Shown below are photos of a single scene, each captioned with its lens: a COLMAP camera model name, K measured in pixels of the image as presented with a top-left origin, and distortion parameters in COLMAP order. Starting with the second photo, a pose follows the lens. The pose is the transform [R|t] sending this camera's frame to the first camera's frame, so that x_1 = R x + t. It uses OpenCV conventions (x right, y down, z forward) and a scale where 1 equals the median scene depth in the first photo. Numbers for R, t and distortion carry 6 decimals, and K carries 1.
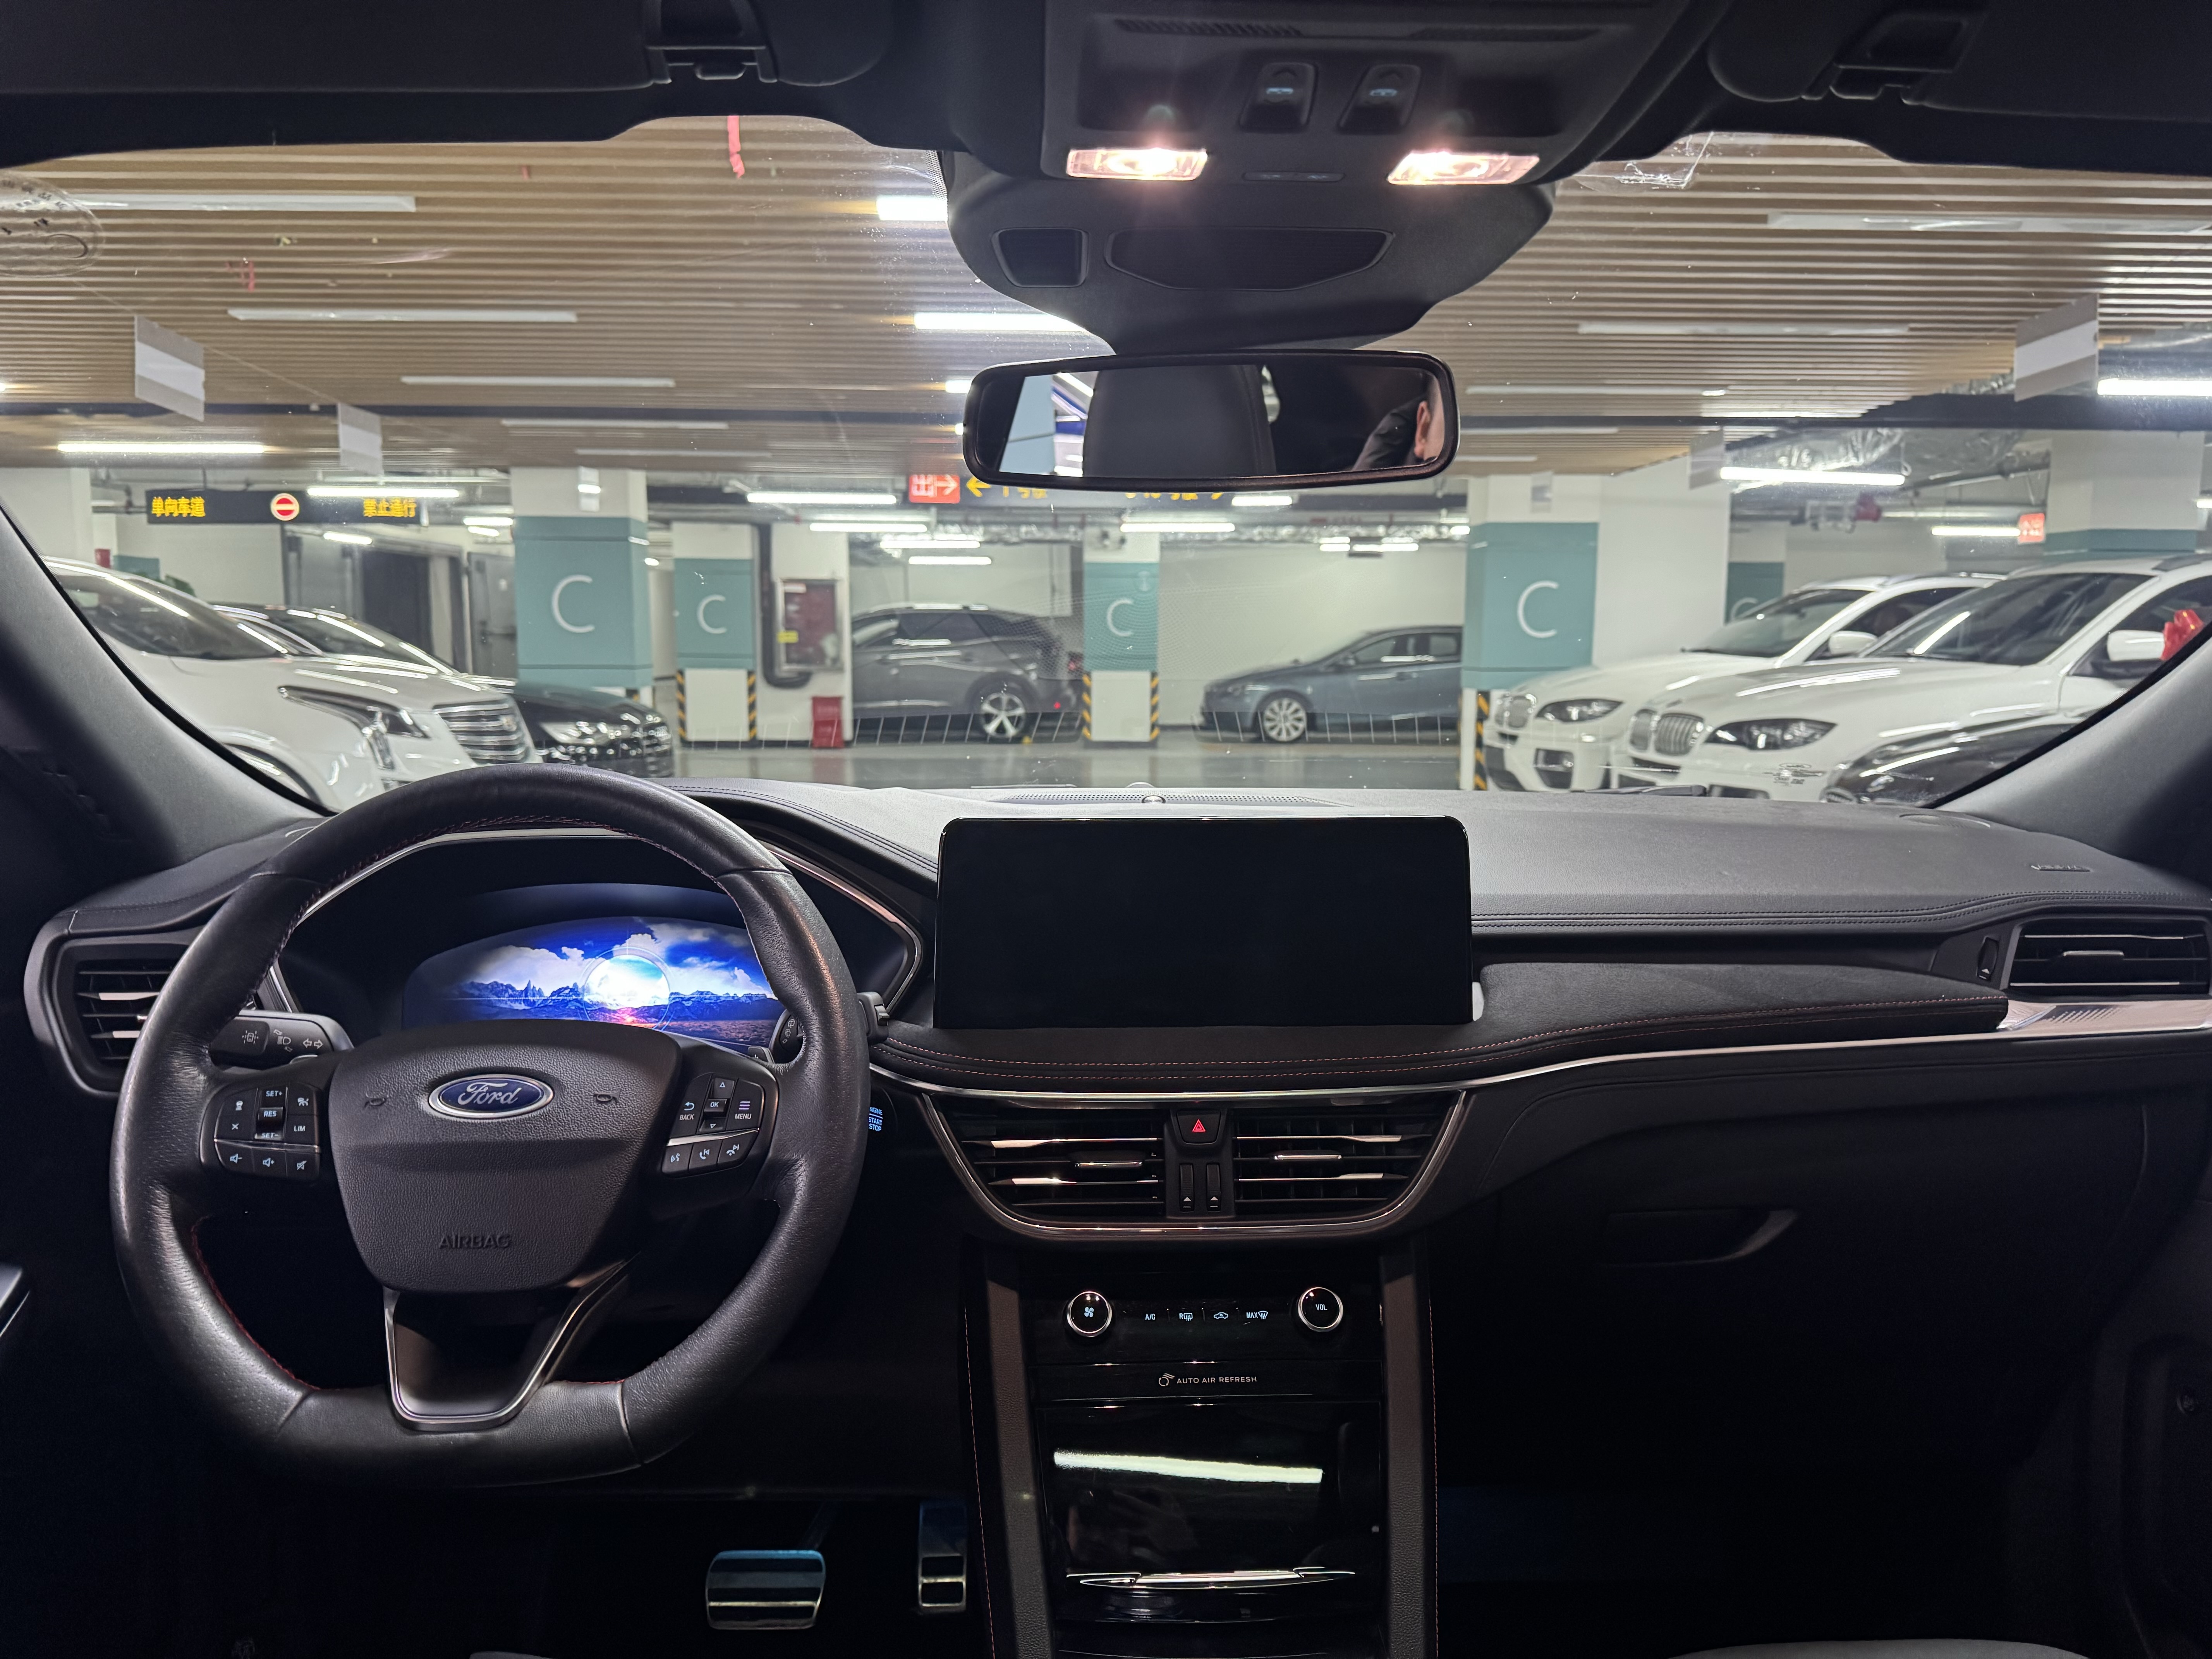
lens RADIAL K [[1557.4, 0, 1086.9], [0, 1557.4, 917.1], [0, 0, 1]] dist [0.005593, -0.009140]
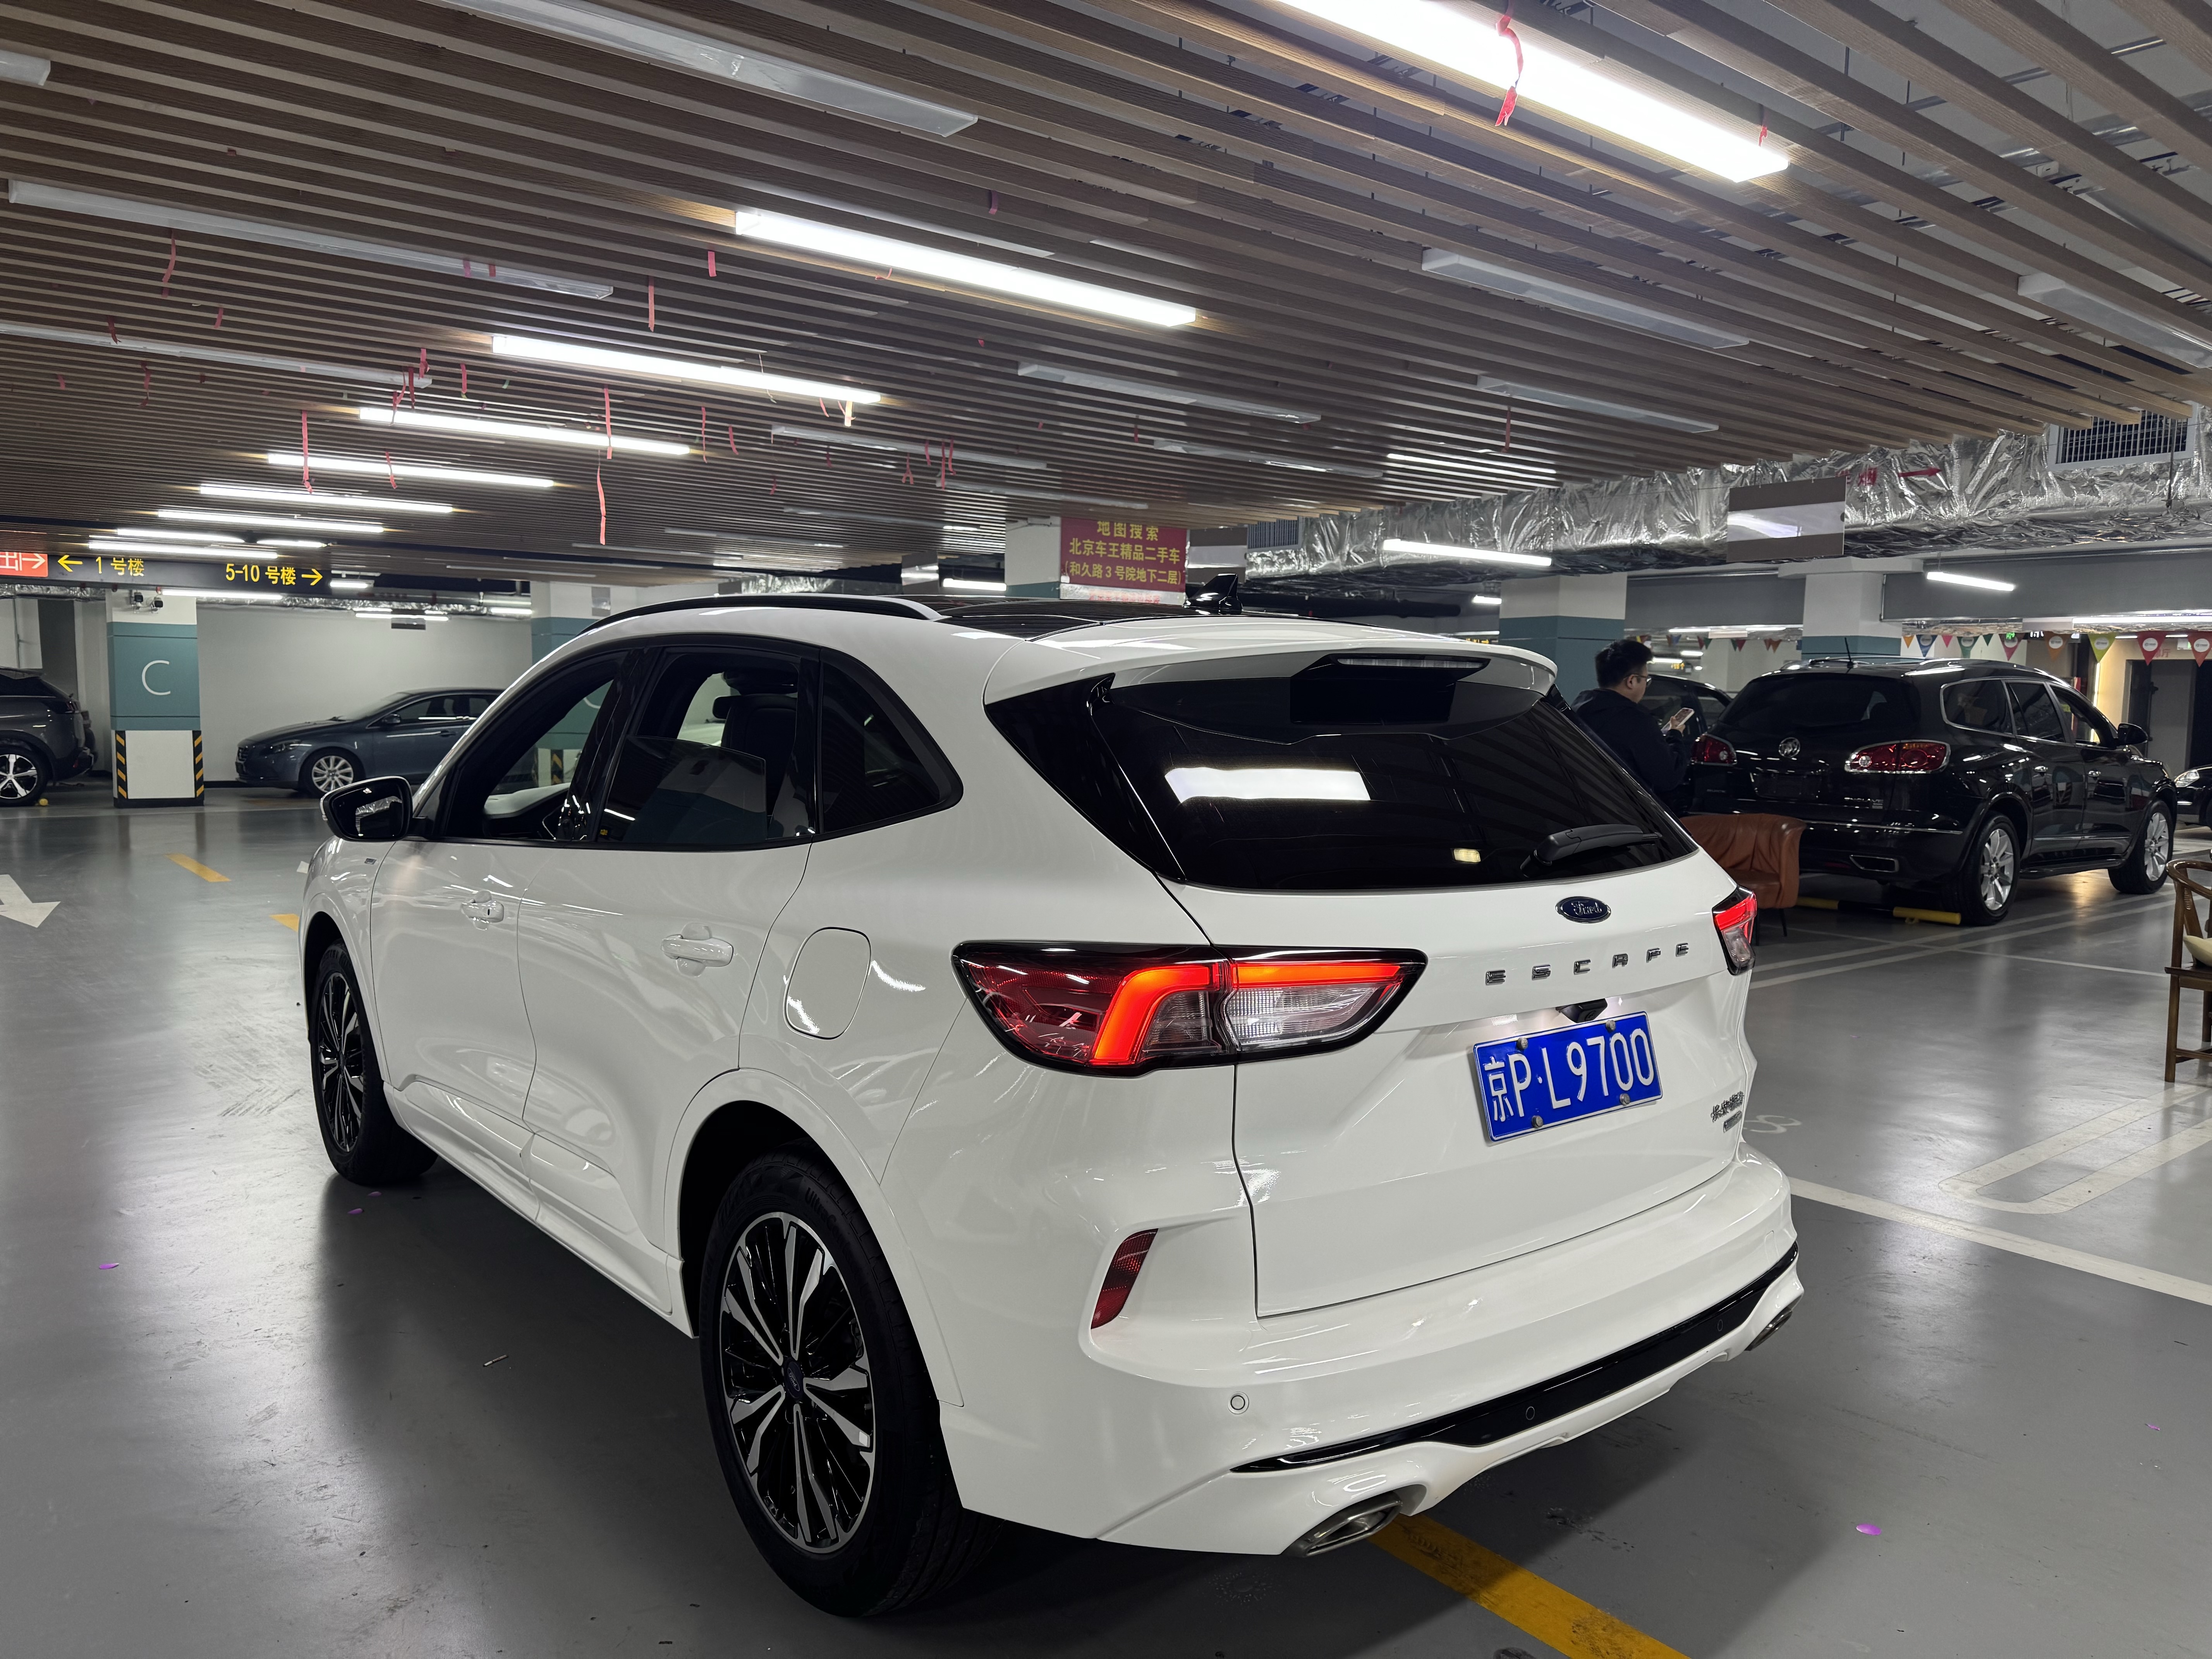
lens RADIAL K [[1548.6, 0, 1077.5], [0, 1548.6, 921.0], [0, 0, 1]] dist [0.090958, -0.142644]
pose [[0.810756, -0.072954, 0.580821, -0.096463], [0.090907, 0.995858, -0.001811, 0.021991], [-0.578283, 0.054270, 0.814029, -0.171201]]
